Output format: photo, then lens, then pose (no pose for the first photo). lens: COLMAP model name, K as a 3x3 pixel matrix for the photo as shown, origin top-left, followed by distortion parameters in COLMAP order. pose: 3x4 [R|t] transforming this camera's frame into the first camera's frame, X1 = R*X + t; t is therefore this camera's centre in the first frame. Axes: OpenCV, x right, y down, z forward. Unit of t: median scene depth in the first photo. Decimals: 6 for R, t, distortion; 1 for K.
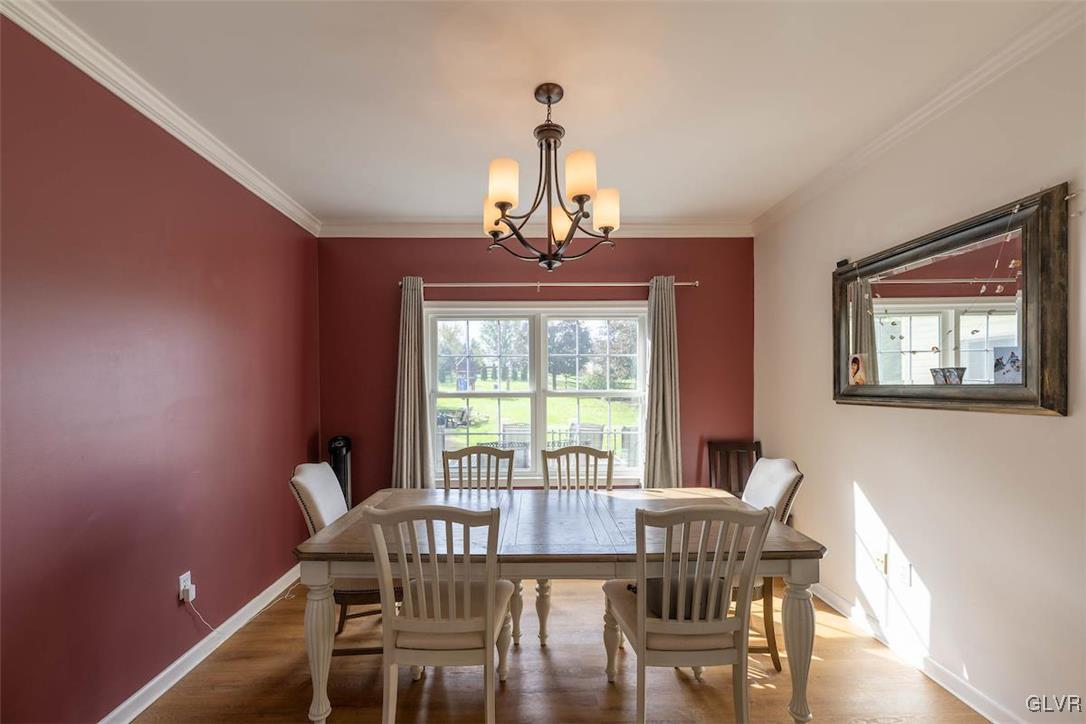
lens RADIAL K [[427.9, 0, 537.6], [0, 427.9, 370.3], [0, 0, 1]] dist [0.000178, 0.000012]
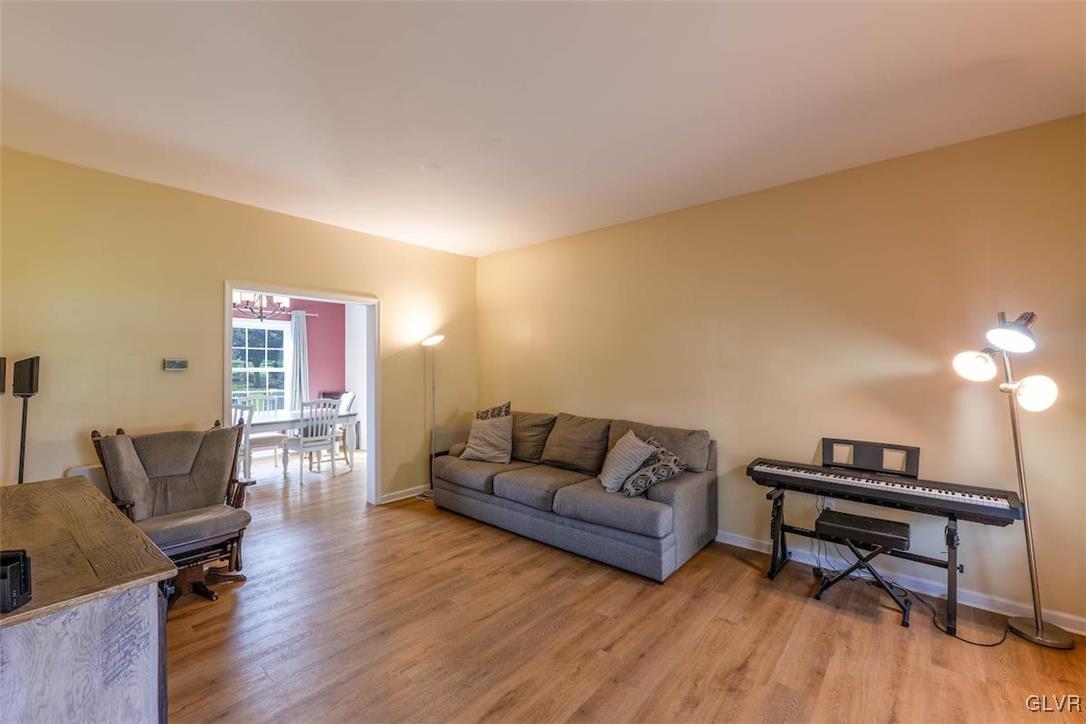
lens RADIAL K [[447.4, 0, 543.0], [0, 447.4, 362.0], [0, 0, 1]] dist [-0.000368, -0.000028]
pose [[0.661412, 0.005445, 0.750003, -1.105142], [-0.032453, 0.999245, 0.021365, -0.137952], [-0.749320, -0.038471, 0.661089, -2.622490]]
